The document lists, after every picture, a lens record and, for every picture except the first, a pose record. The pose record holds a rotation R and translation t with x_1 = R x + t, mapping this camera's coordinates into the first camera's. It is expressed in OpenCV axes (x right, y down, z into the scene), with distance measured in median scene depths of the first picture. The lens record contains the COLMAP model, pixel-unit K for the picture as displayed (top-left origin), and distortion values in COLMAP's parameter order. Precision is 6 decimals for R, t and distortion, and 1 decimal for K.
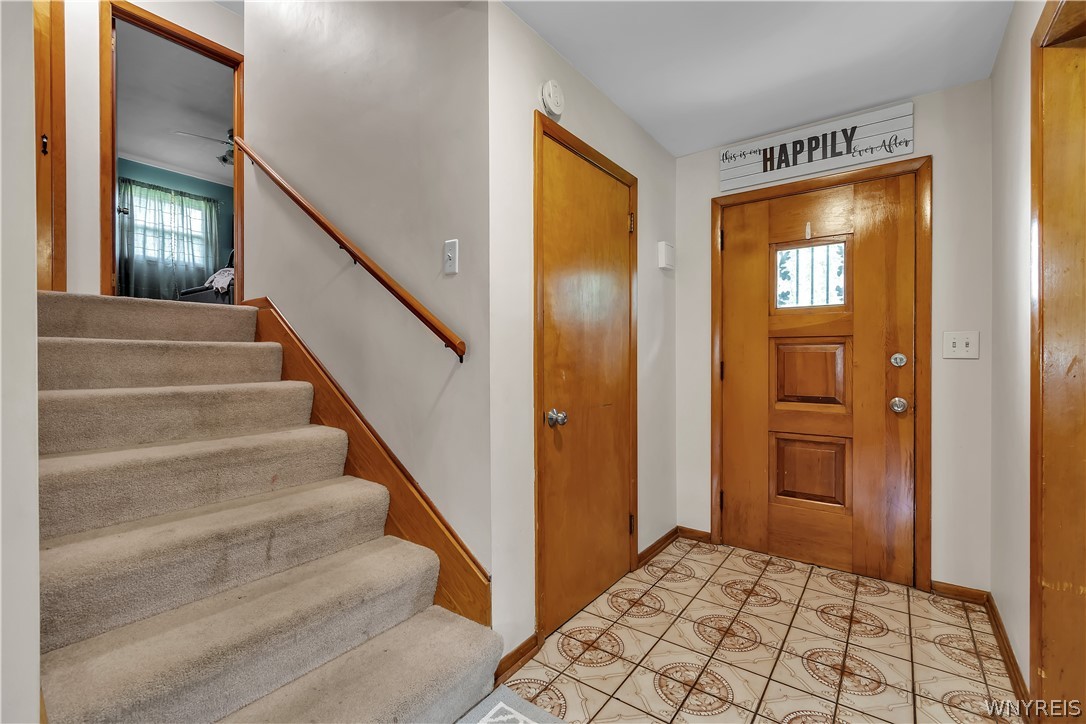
lens RADIAL K [[479.4, 0, 541.3], [0, 479.4, 358.3], [0, 0, 1]] dist [0.003468, -0.000835]
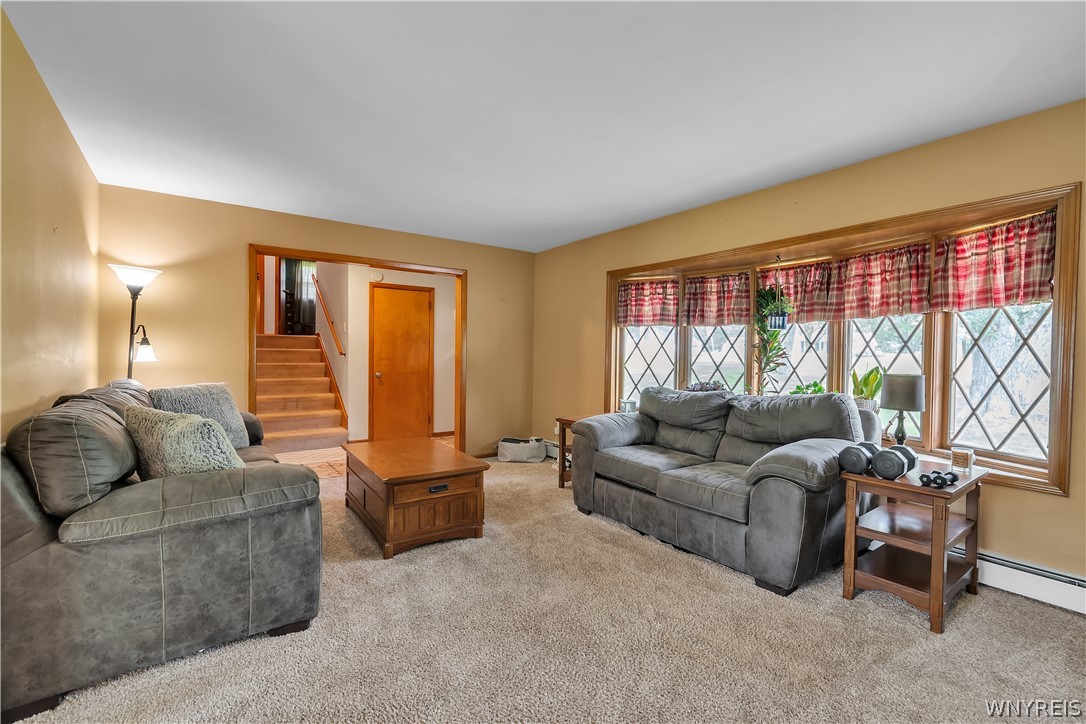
lens RADIAL K [[479.4, 0, 541.9], [0, 479.4, 363.7], [0, 0, 1]] dist [0.003468, -0.000835]
pose [[0.955589, 0.019962, -0.294026, 1.871637], [-0.014680, 0.999689, 0.020162, -0.030187], [0.294337, -0.014950, 0.955585, -1.616030]]
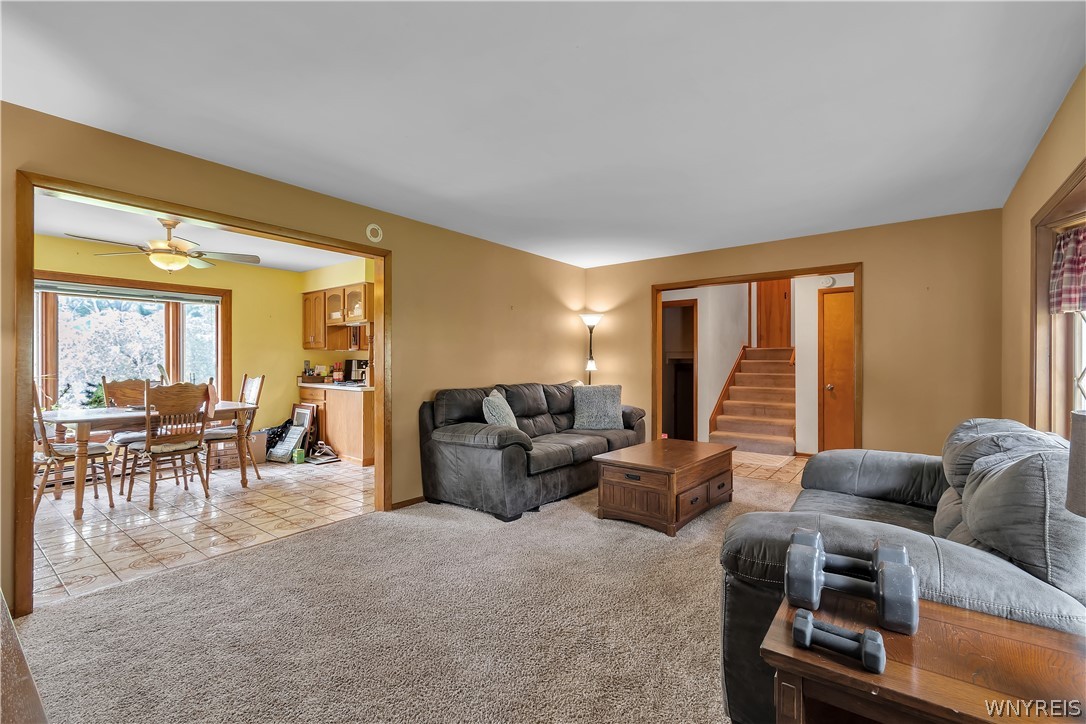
lens RADIAL K [[479.4, 0, 543.6], [0, 479.4, 362.0], [0, 0, 1]] dist [0.003468, -0.000835]
pose [[-0.021669, 0.002956, -0.999761, 2.837543], [-0.000038, 0.999996, 0.002957, -0.038905], [0.999765, 0.000103, -0.021669, -0.662759]]
